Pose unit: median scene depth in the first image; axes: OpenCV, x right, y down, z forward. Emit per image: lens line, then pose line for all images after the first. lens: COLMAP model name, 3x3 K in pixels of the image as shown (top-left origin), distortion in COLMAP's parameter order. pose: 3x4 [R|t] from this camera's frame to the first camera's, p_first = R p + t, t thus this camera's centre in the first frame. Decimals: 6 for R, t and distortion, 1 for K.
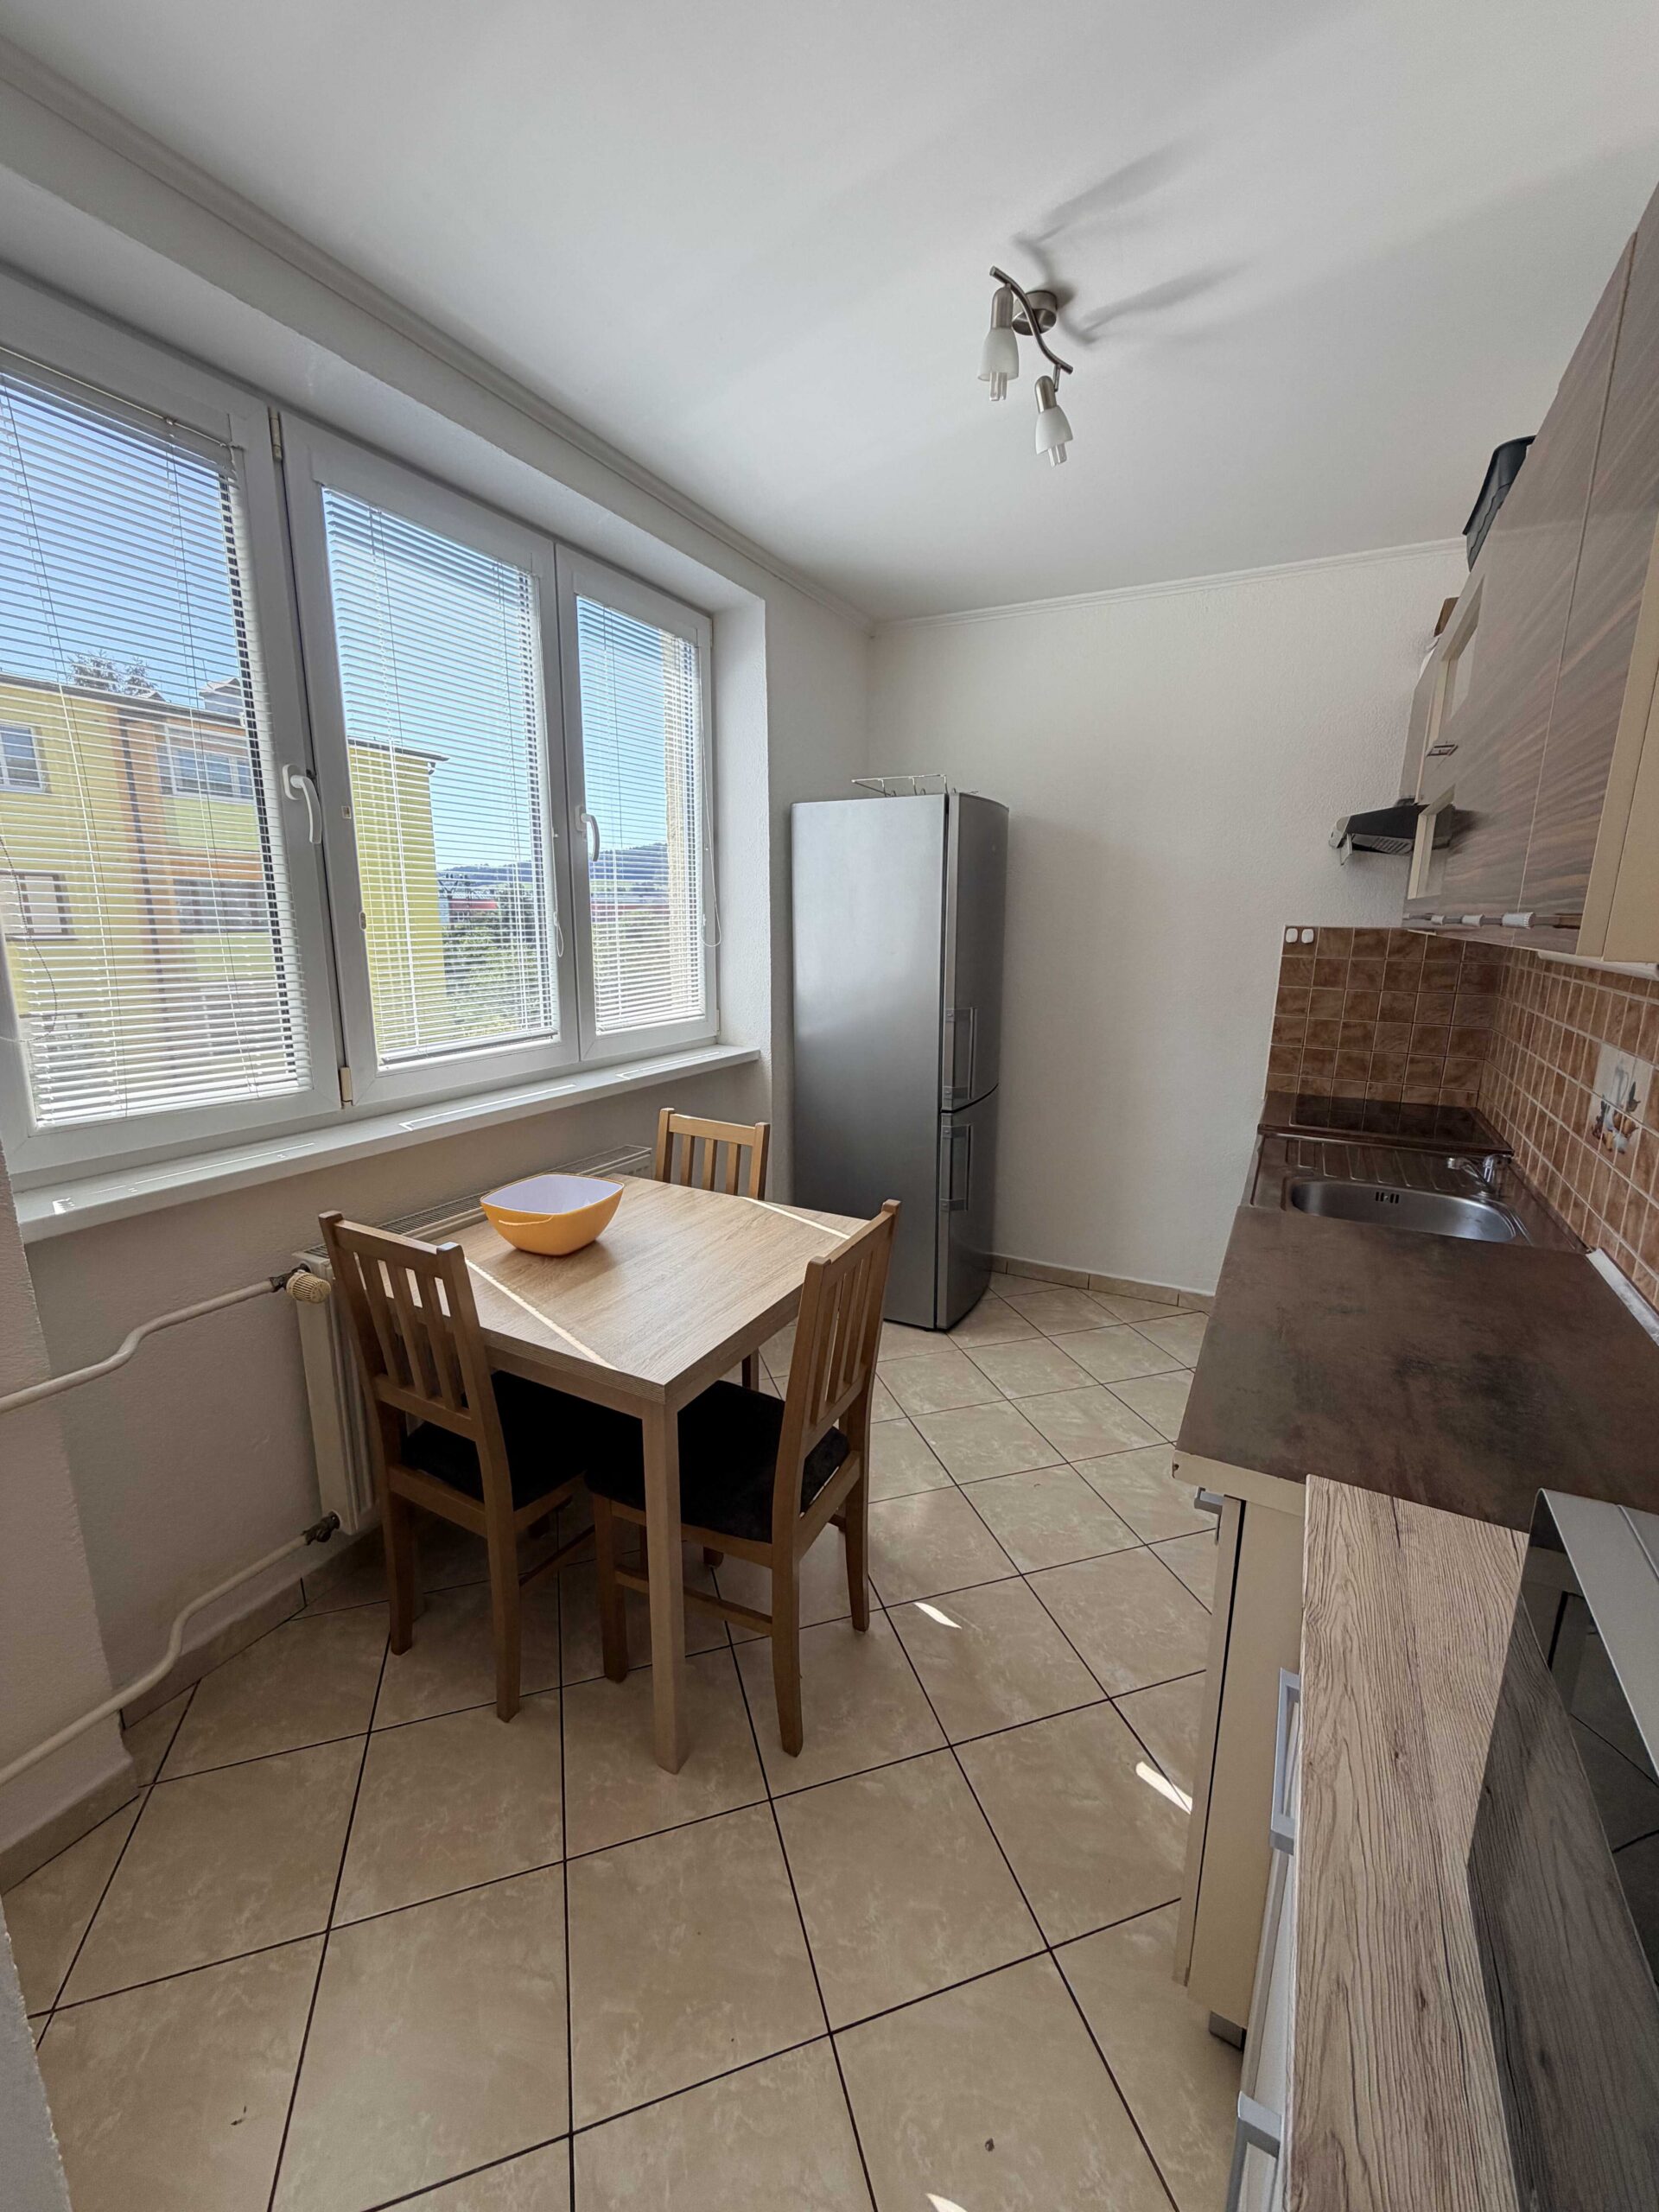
lens RADIAL K [[889.9, 0, 827.0], [0, 889.9, 1103.0], [0, 0, 1]] dist [0.000206, 0.000126]
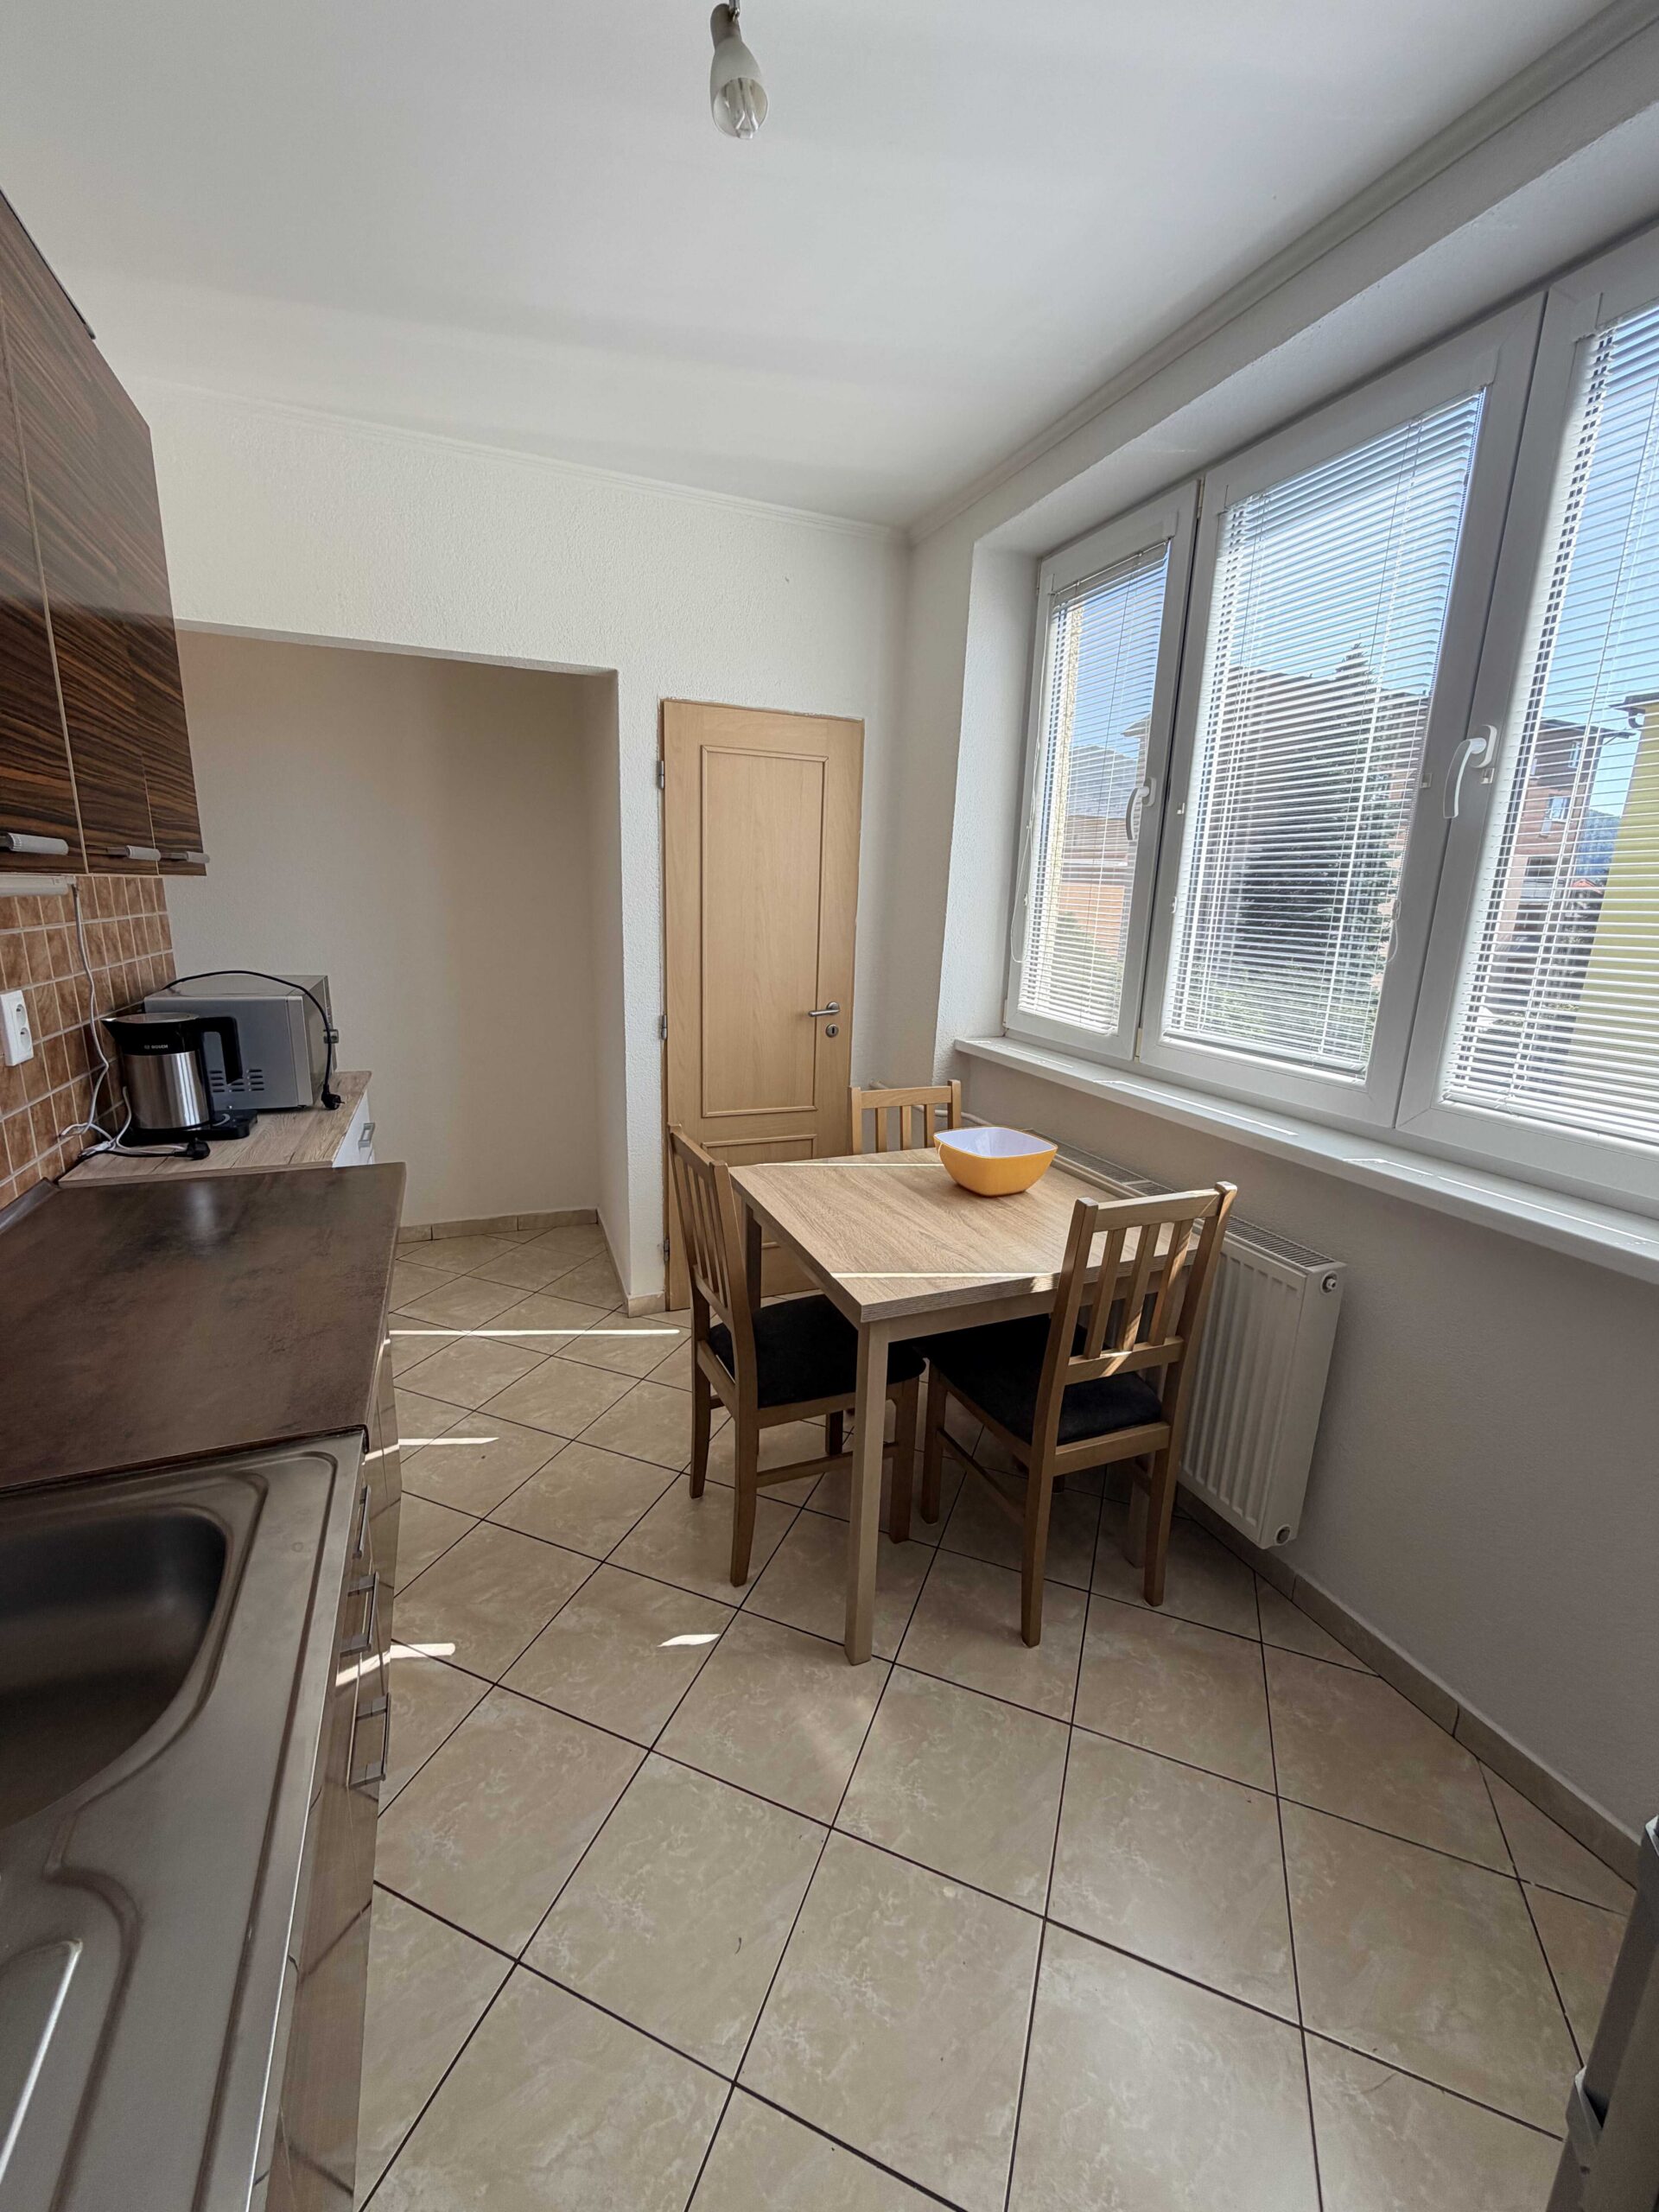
lens RADIAL K [[889.9, 0, 827.1], [0, 889.9, 1105.5], [0, 0, 1]] dist [0.000206, 0.000126]
pose [[-0.635284, 0.150322, -0.757508, 0.637699], [-0.197301, 0.916731, 0.347385, -0.274927], [0.746650, 0.370144, -0.552726, 1.379954]]
